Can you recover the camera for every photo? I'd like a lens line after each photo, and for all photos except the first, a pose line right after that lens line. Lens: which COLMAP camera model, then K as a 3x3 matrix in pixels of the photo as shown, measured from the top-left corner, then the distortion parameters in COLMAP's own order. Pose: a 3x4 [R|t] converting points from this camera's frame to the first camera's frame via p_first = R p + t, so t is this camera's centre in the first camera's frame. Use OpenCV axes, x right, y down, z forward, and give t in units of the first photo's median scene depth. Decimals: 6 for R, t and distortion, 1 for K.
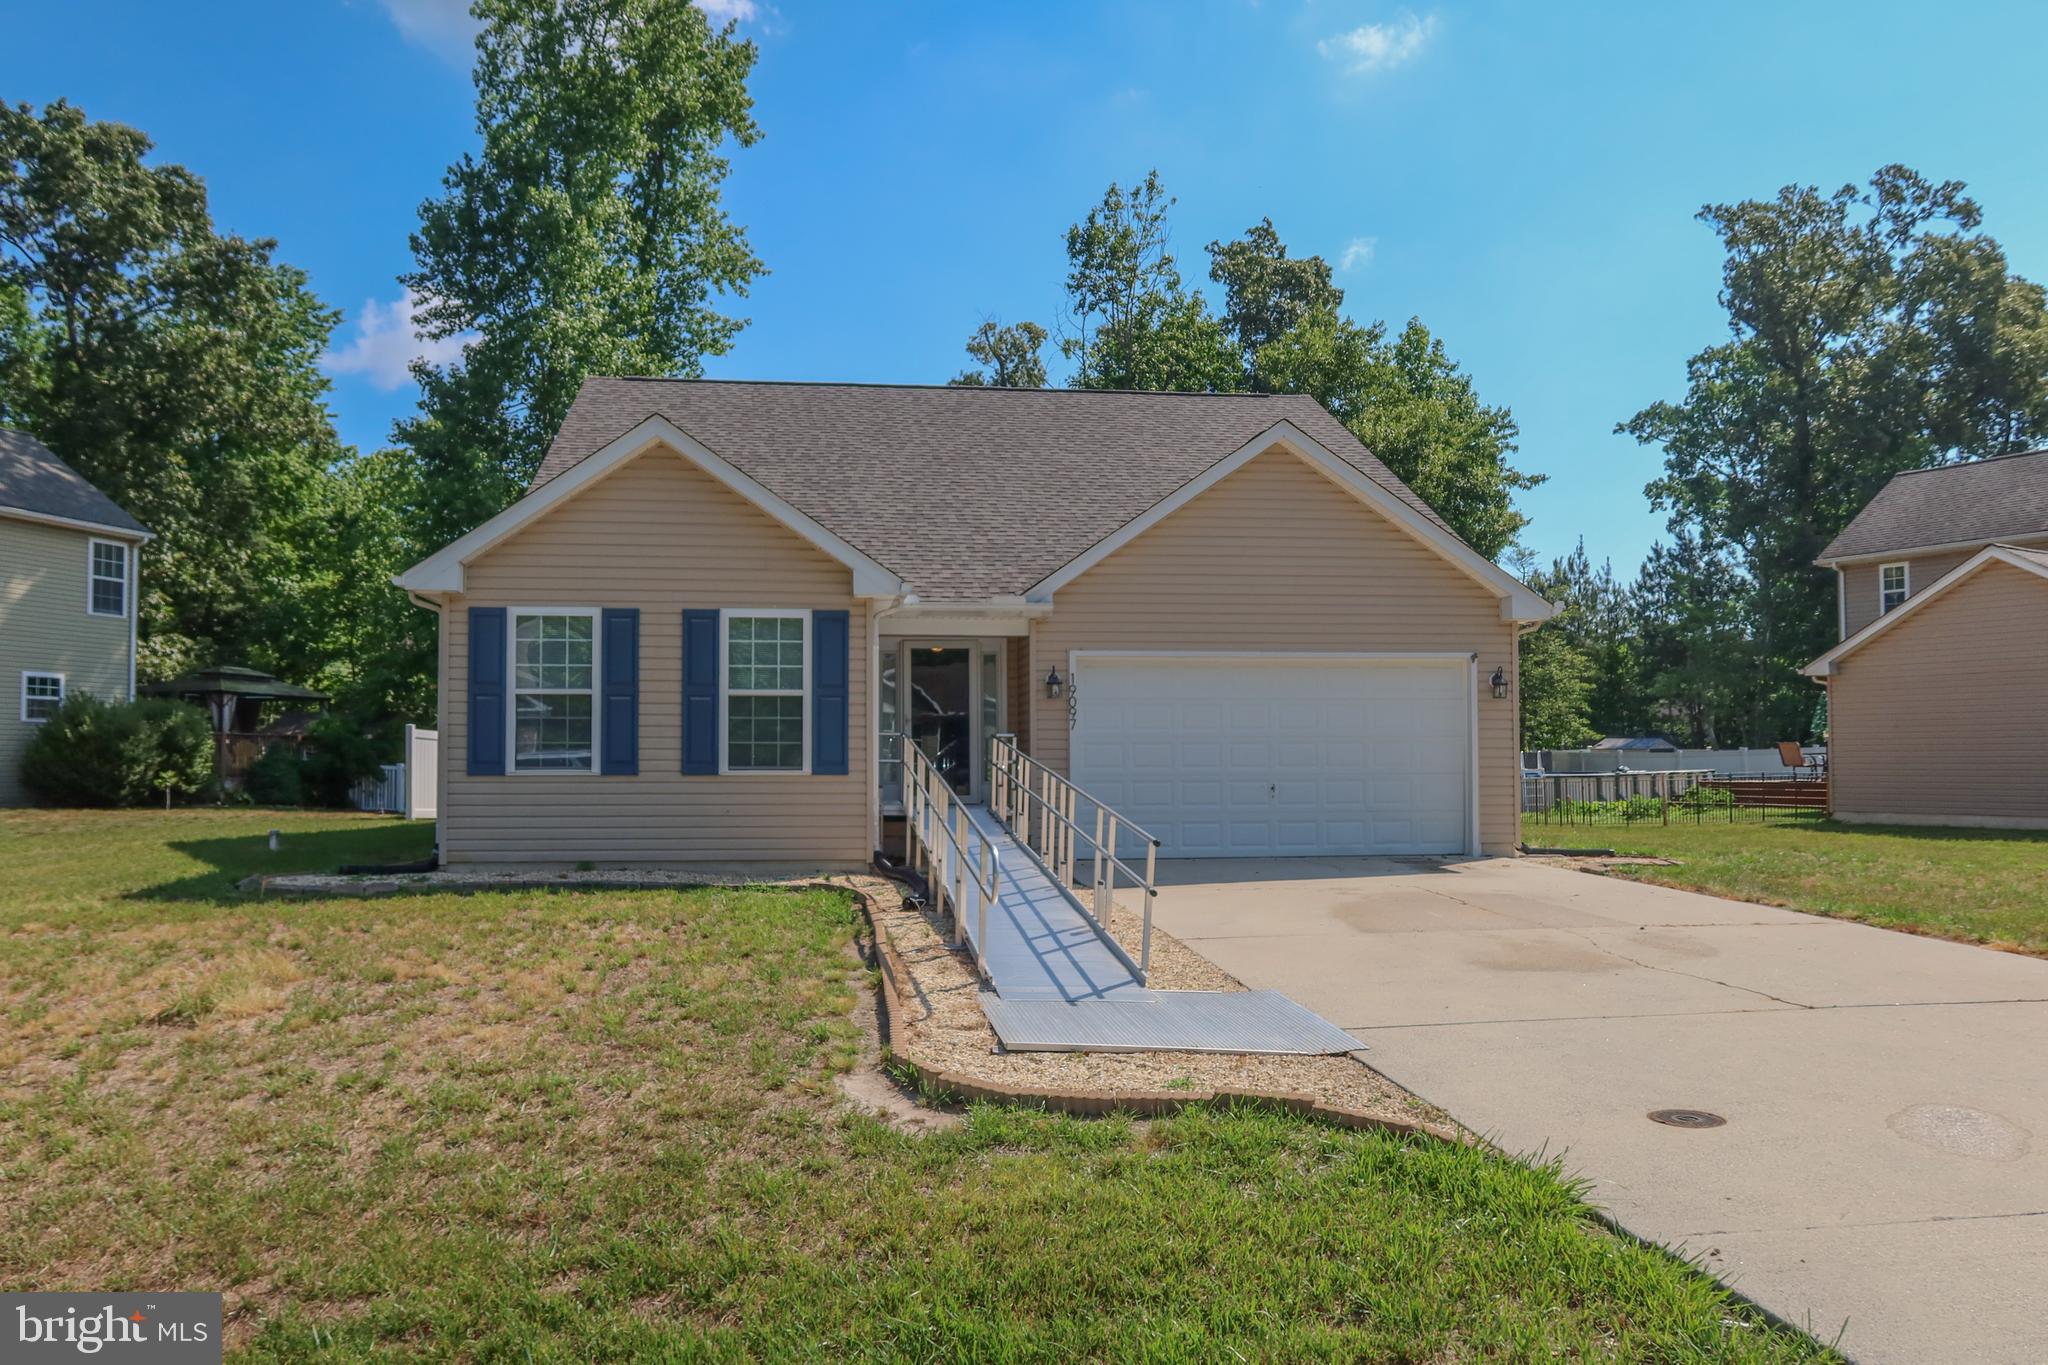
lens RADIAL K [[1420.4, 0, 1027.1], [0, 1420.4, 676.6], [0, 0, 1]] dist [-0.031843, 0.021191]
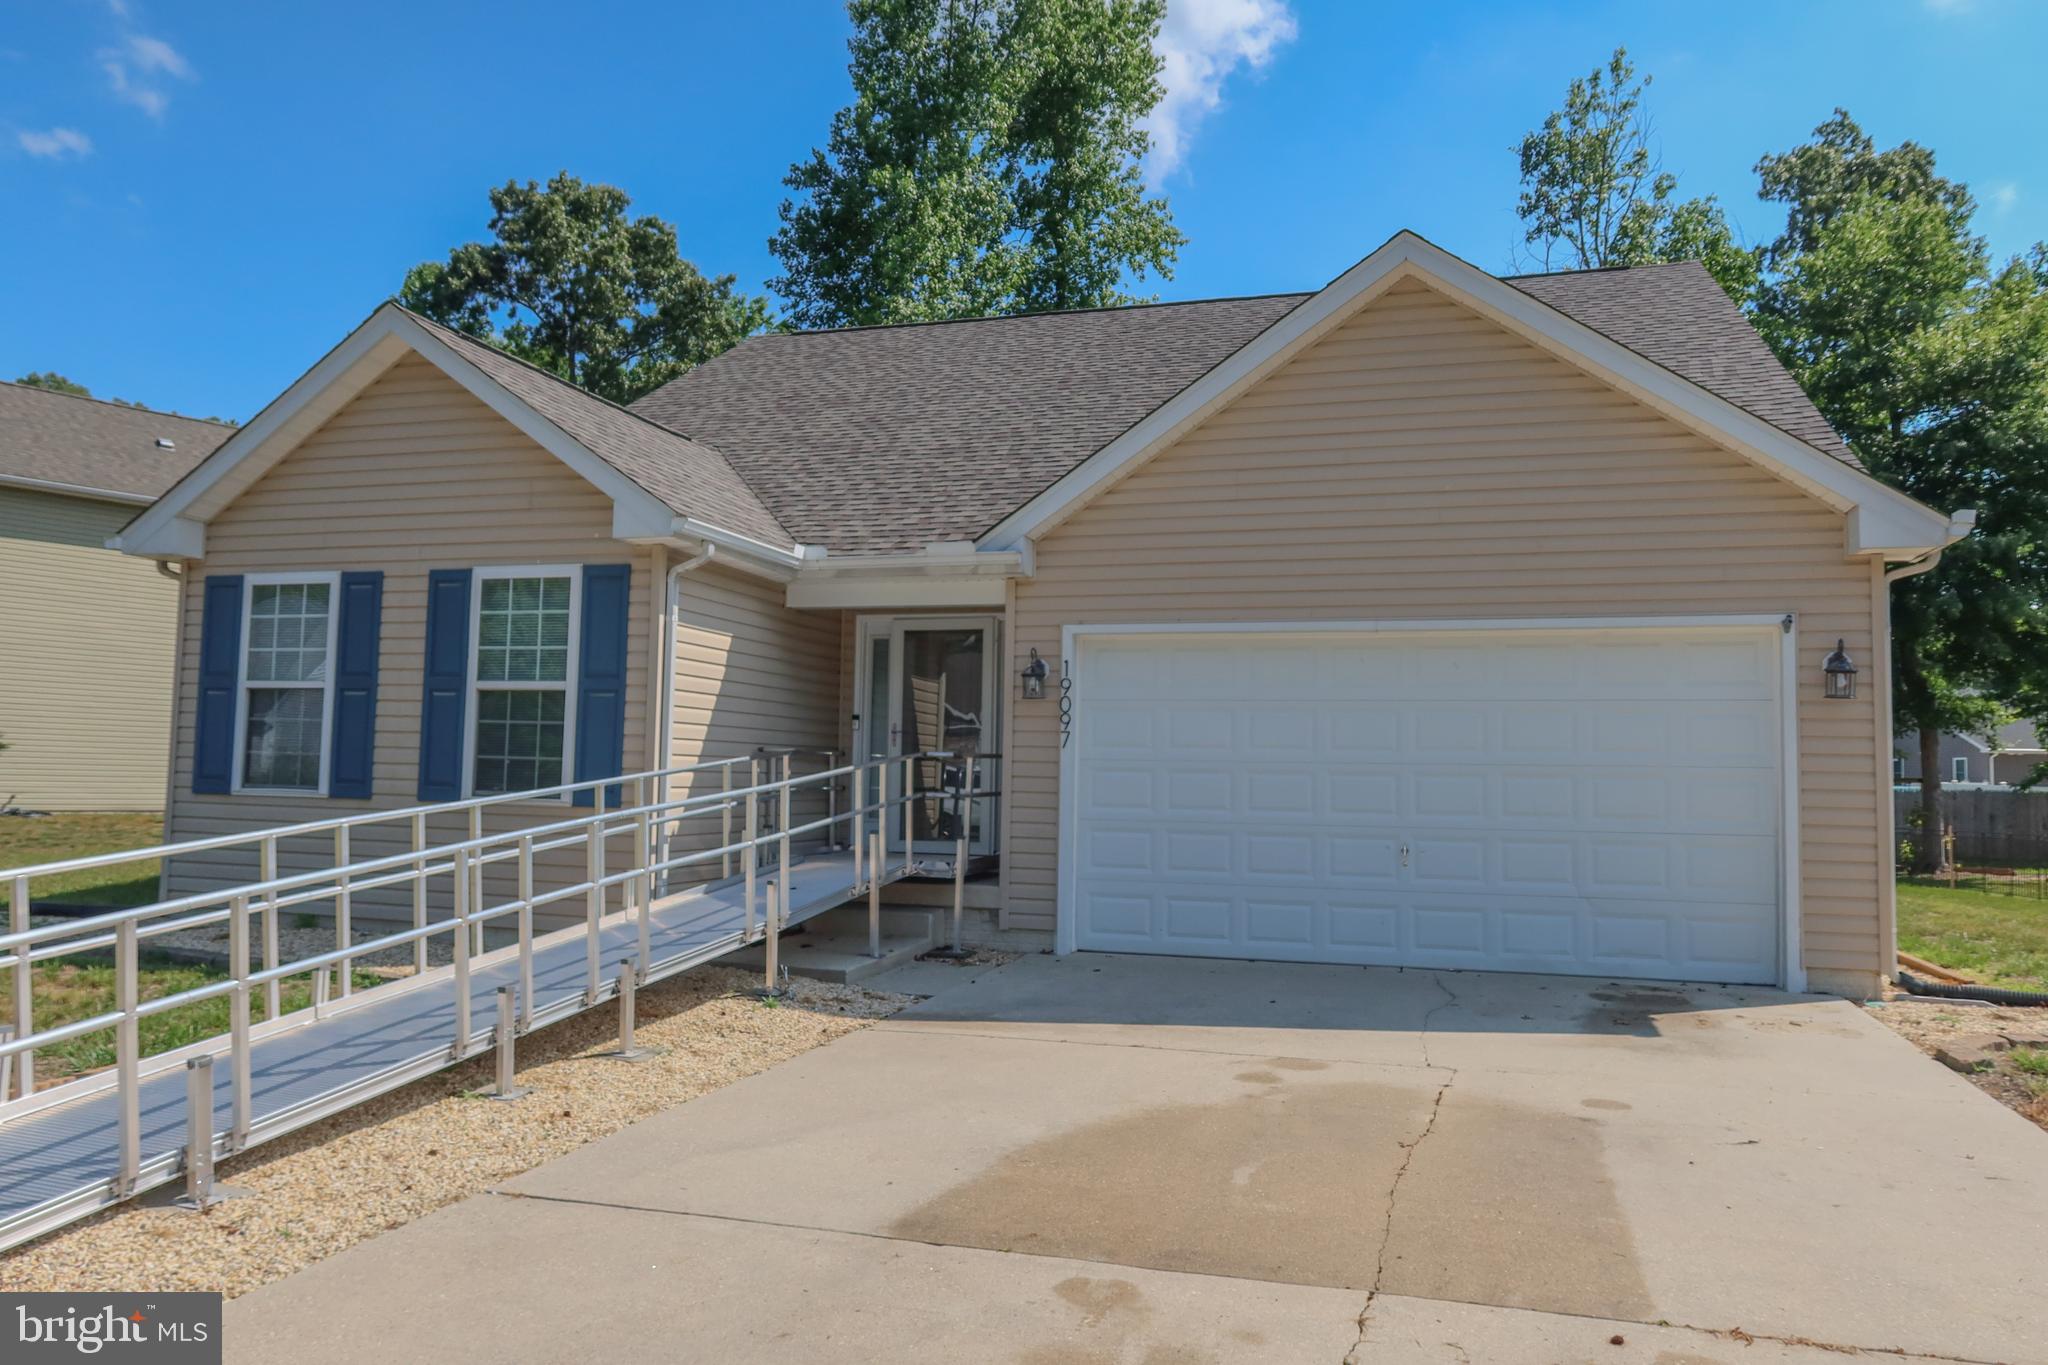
lens RADIAL K [[1420.4, 0, 1027.1], [0, 1420.4, 676.6], [0, 0, 1]] dist [-0.031843, 0.021191]
pose [[0.911832, -0.007514, -0.410495, 0.281838], [0.000788, 0.999863, -0.016552, 0.016073], [0.410563, 0.014769, 0.911712, 0.404621]]
